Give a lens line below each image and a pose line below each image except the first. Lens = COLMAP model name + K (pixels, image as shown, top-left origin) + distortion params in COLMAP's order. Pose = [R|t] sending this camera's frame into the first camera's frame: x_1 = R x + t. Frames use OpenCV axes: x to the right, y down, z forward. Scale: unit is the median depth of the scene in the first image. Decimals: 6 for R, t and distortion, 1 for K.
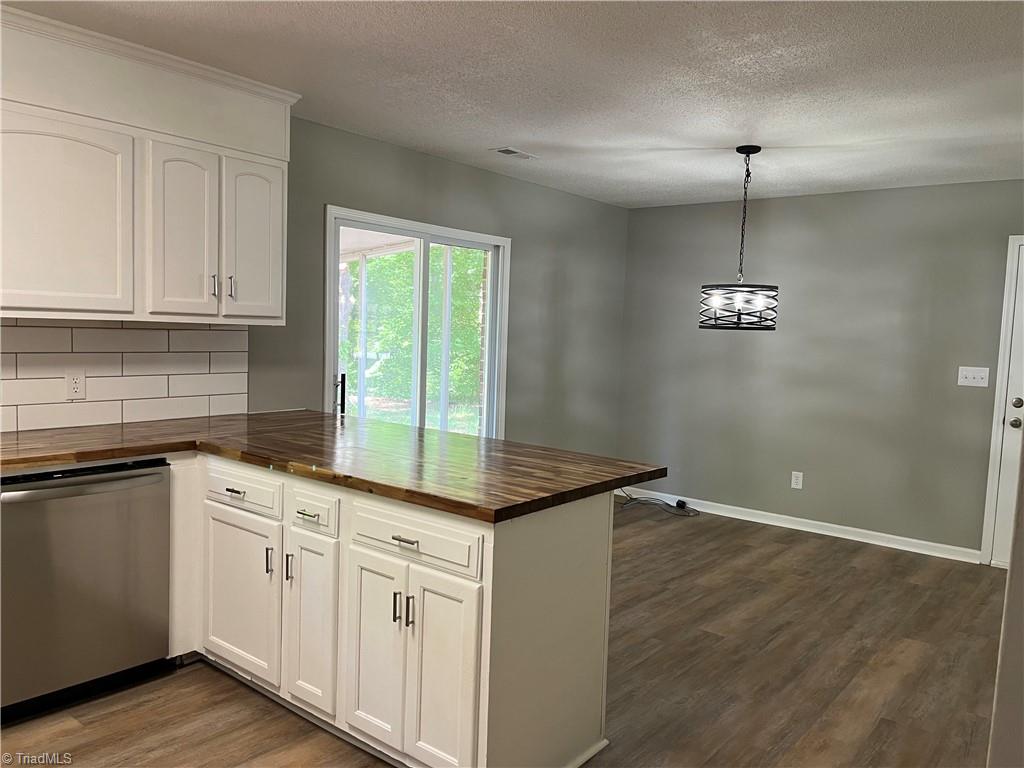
lens RADIAL K [[778.4, 0, 509.8], [0, 778.4, 388.7], [0, 0, 1]] dist [0.049410, -0.066067]
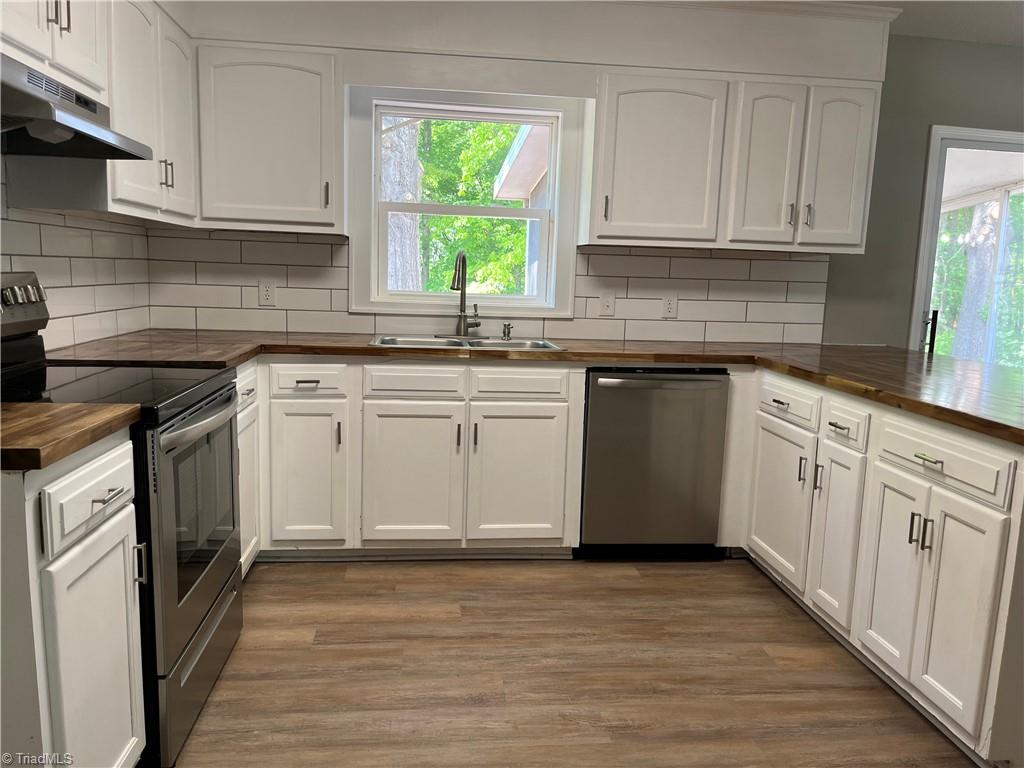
lens RADIAL K [[778.4, 0, 508.8], [0, 778.4, 383.8], [0, 0, 1]] dist [0.049410, -0.066067]
pose [[0.708965, 0.089296, -0.699568, 0.116509], [-0.065132, 0.996003, 0.061128, 0.059228], [0.702230, 0.002227, 0.711947, -0.012939]]
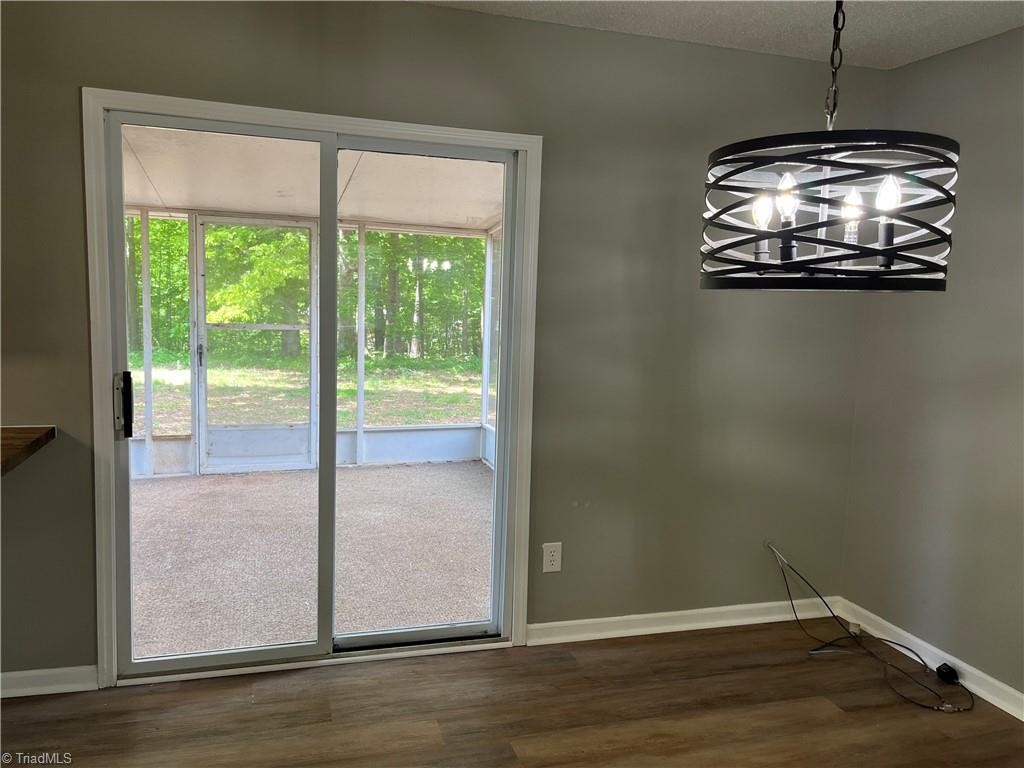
lens RADIAL K [[778.4, 0, 511.2], [0, 778.4, 389.8], [0, 0, 1]] dist [0.049410, -0.066067]
pose [[0.829259, 0.057150, -0.555935, 0.510782], [-0.048683, 0.998363, 0.030013, -0.052284], [0.556741, 0.002176, 0.830684, 0.913528]]
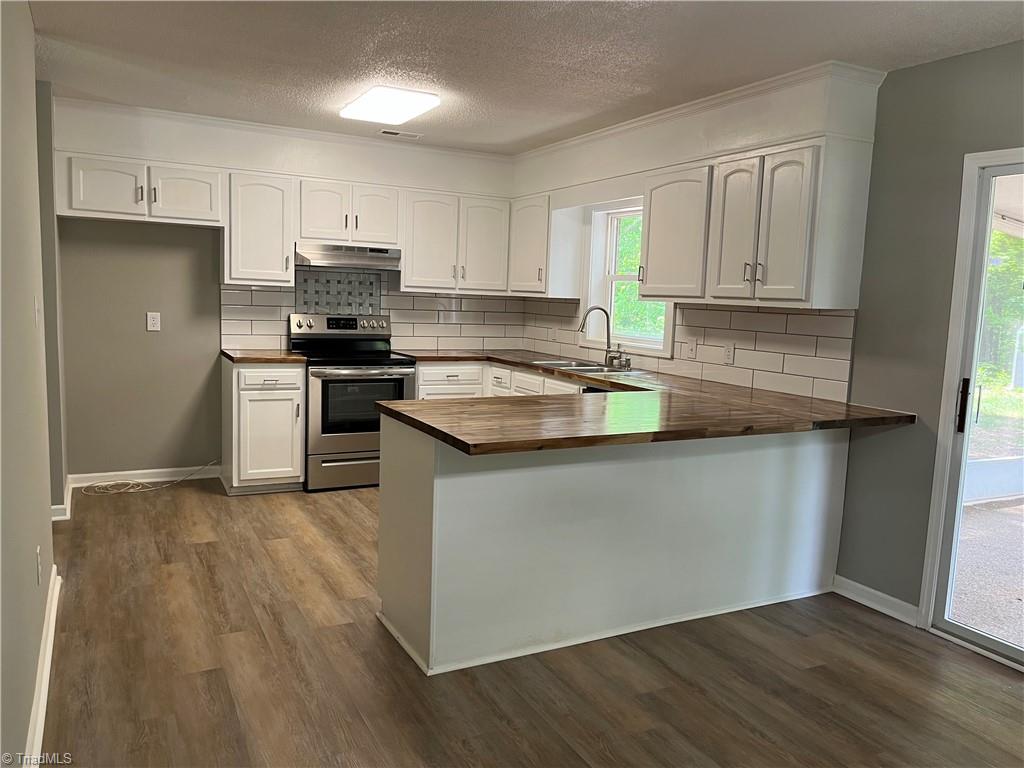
lens RADIAL K [[778.4, 0, 510.4], [0, 778.4, 386.5], [0, 0, 1]] dist [0.049410, -0.066067]
pose [[-0.401924, 0.058376, -0.913810, 0.880279], [-0.124347, 0.985241, 0.117631, -0.062529], [0.907190, 0.160908, -0.388734, 1.242002]]
